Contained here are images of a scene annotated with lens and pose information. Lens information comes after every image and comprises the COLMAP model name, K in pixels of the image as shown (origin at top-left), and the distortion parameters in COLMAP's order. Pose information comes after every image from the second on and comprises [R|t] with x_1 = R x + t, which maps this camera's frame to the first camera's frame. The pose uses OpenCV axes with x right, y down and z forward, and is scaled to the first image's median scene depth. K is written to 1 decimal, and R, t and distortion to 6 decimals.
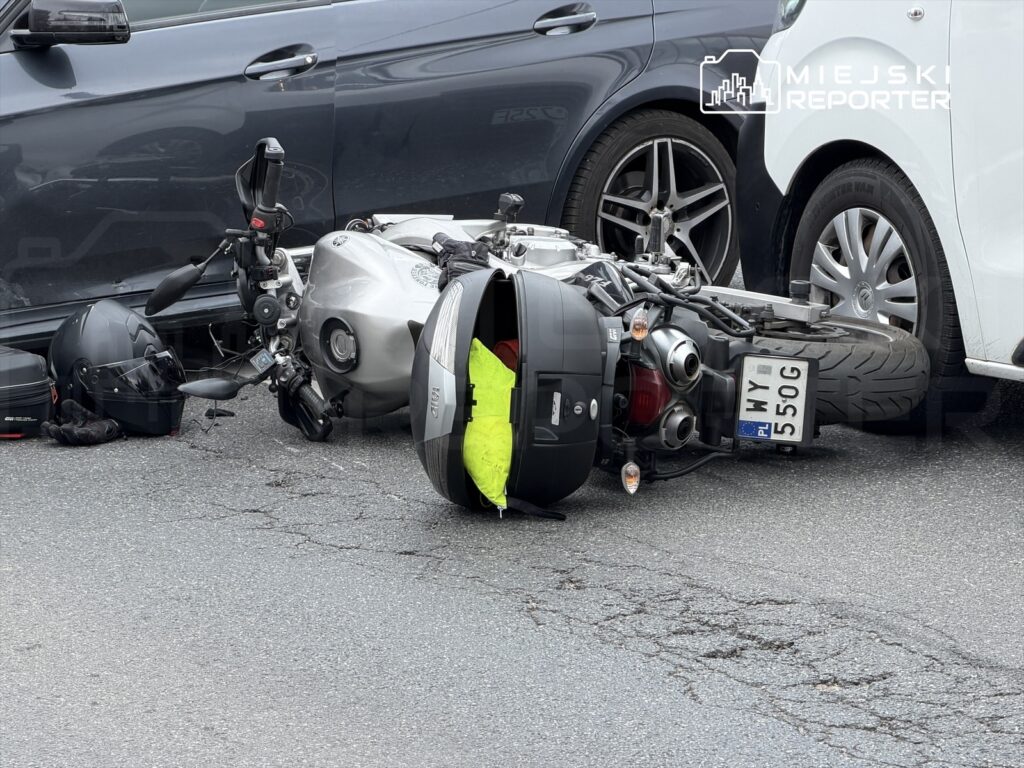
lens RADIAL K [[3807.8, 0, 512.0], [0, 3807.8, 384.0], [0, 0, 1]] dist [0.090182, 0.980714]
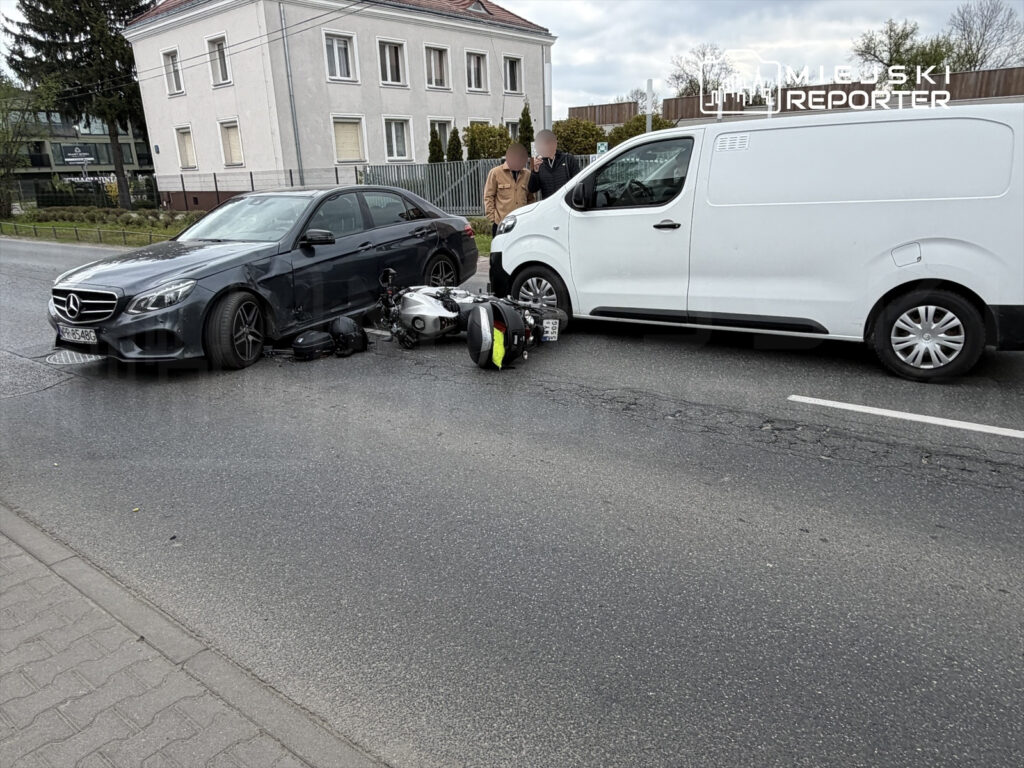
lens RADIAL K [[696.7, 0, 512.0], [0, 696.7, 384.0], [0, 0, 1]] dist [-0.002932, -0.002155]
pose [[0.920499, -0.120253, 0.371780, -0.222447], [0.071644, 0.987278, 0.141950, -0.042417], [-0.384120, -0.104029, 0.917404, 0.331764]]
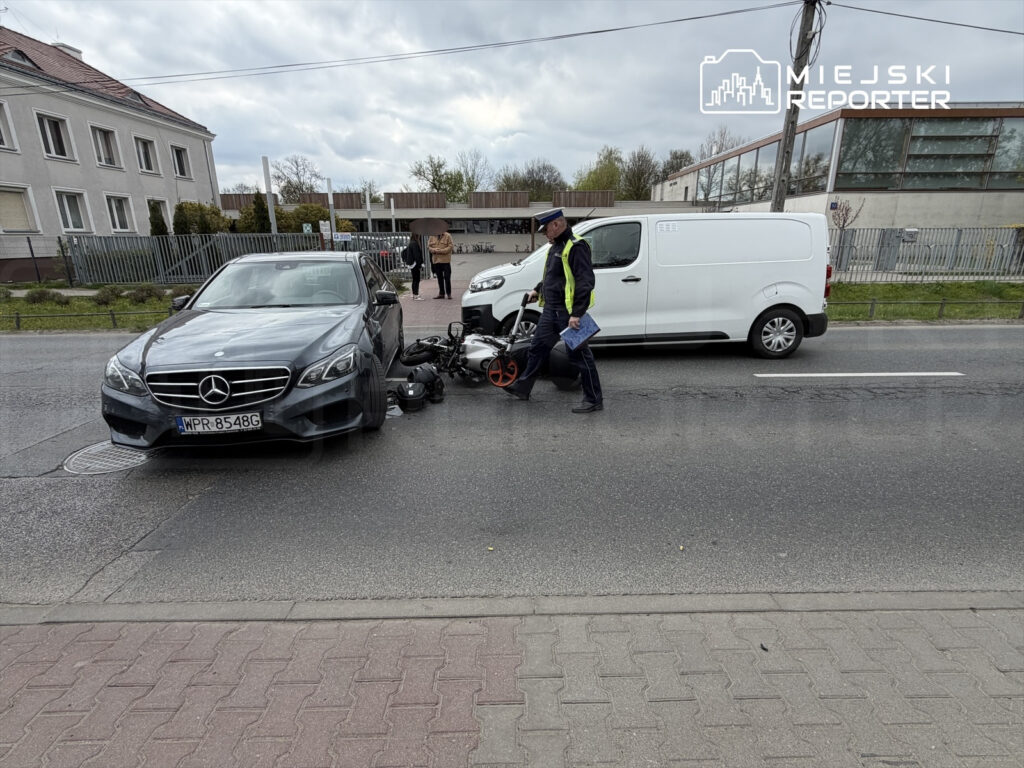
lens RADIAL K [[497.4, 0, 512.0], [0, 497.4, 384.0], [0, 0, 1]] dist [-0.001927, -0.000509]
pose [[0.493969, -0.222344, 0.840570, -0.532870], [0.135046, 0.974638, 0.178446, -0.089571], [-0.858928, 0.025369, 0.511468, 0.673401]]
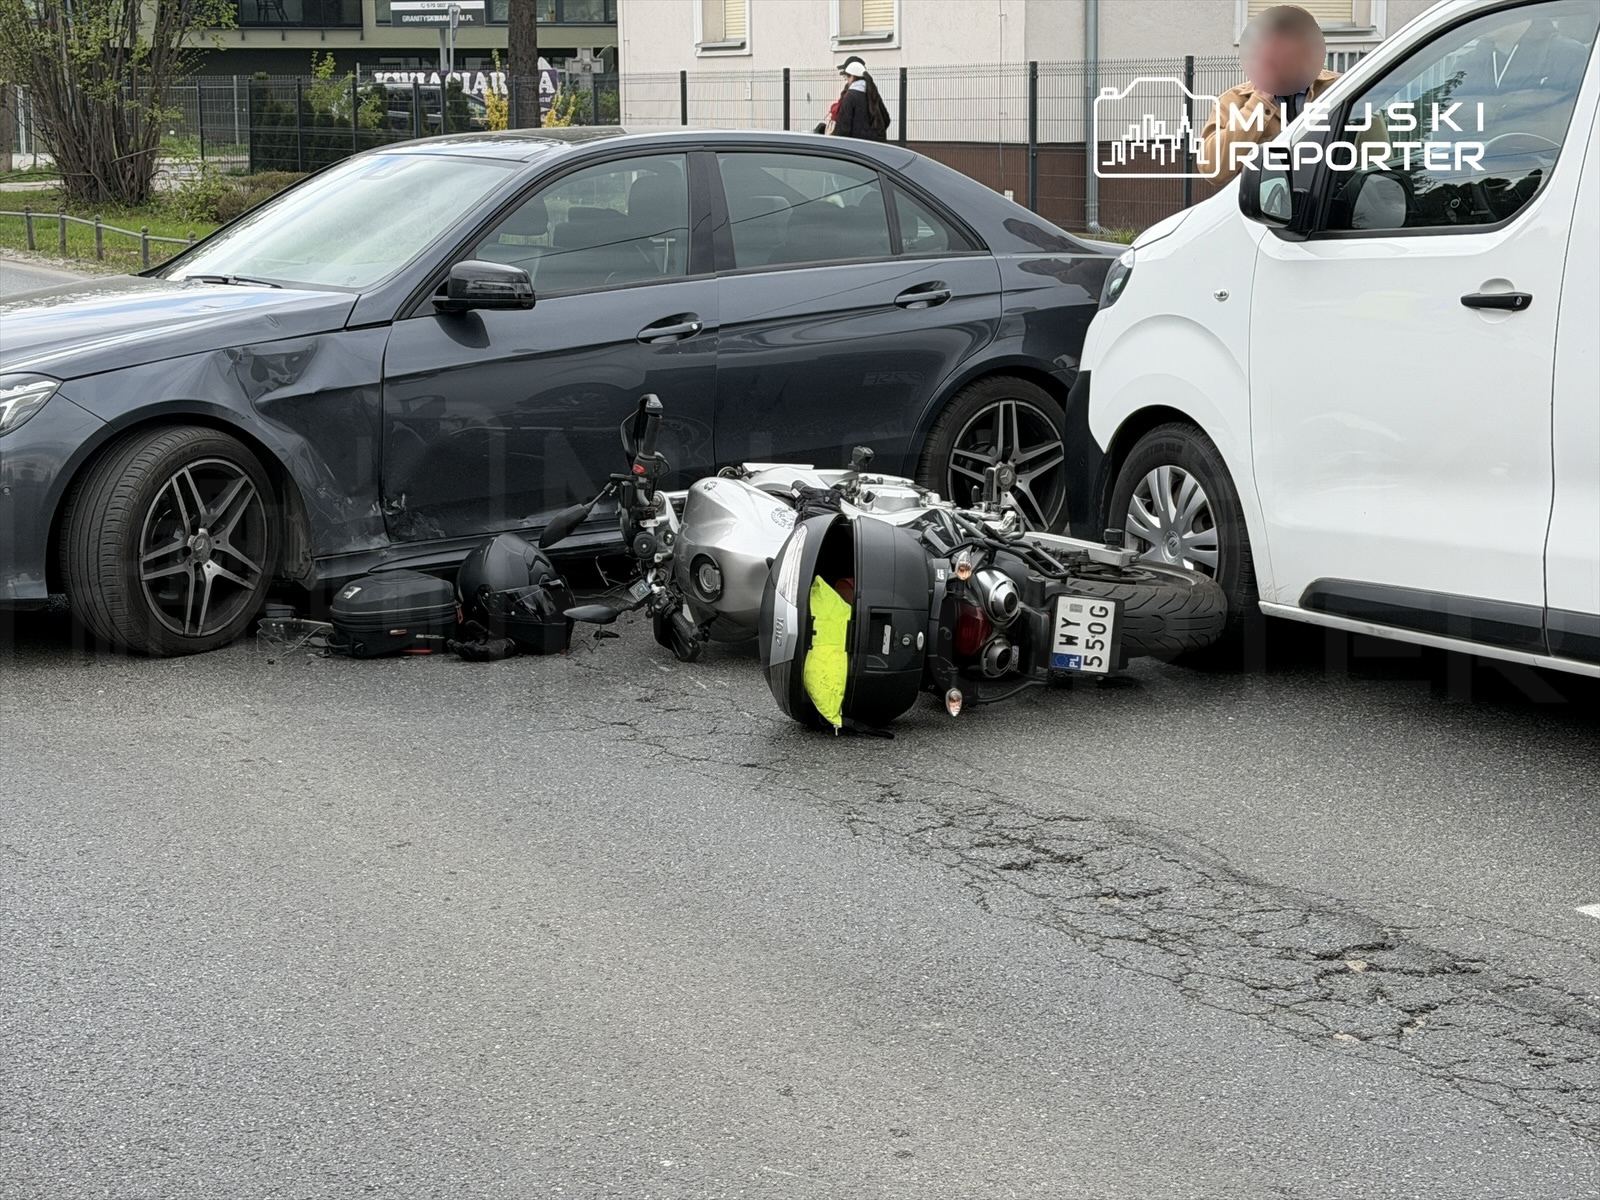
lens RADIAL K [[3185.1, 0, 800.0], [0, 3185.1, 600.0], [0, 0, 1]] dist [0.035664, 0.233632]
pose [[0.998932, 0.020348, -0.041481, 0.022092], [-0.020353, 0.999793, 0.000295, -0.004450], [0.041478, 0.000549, 0.999139, 0.051920]]
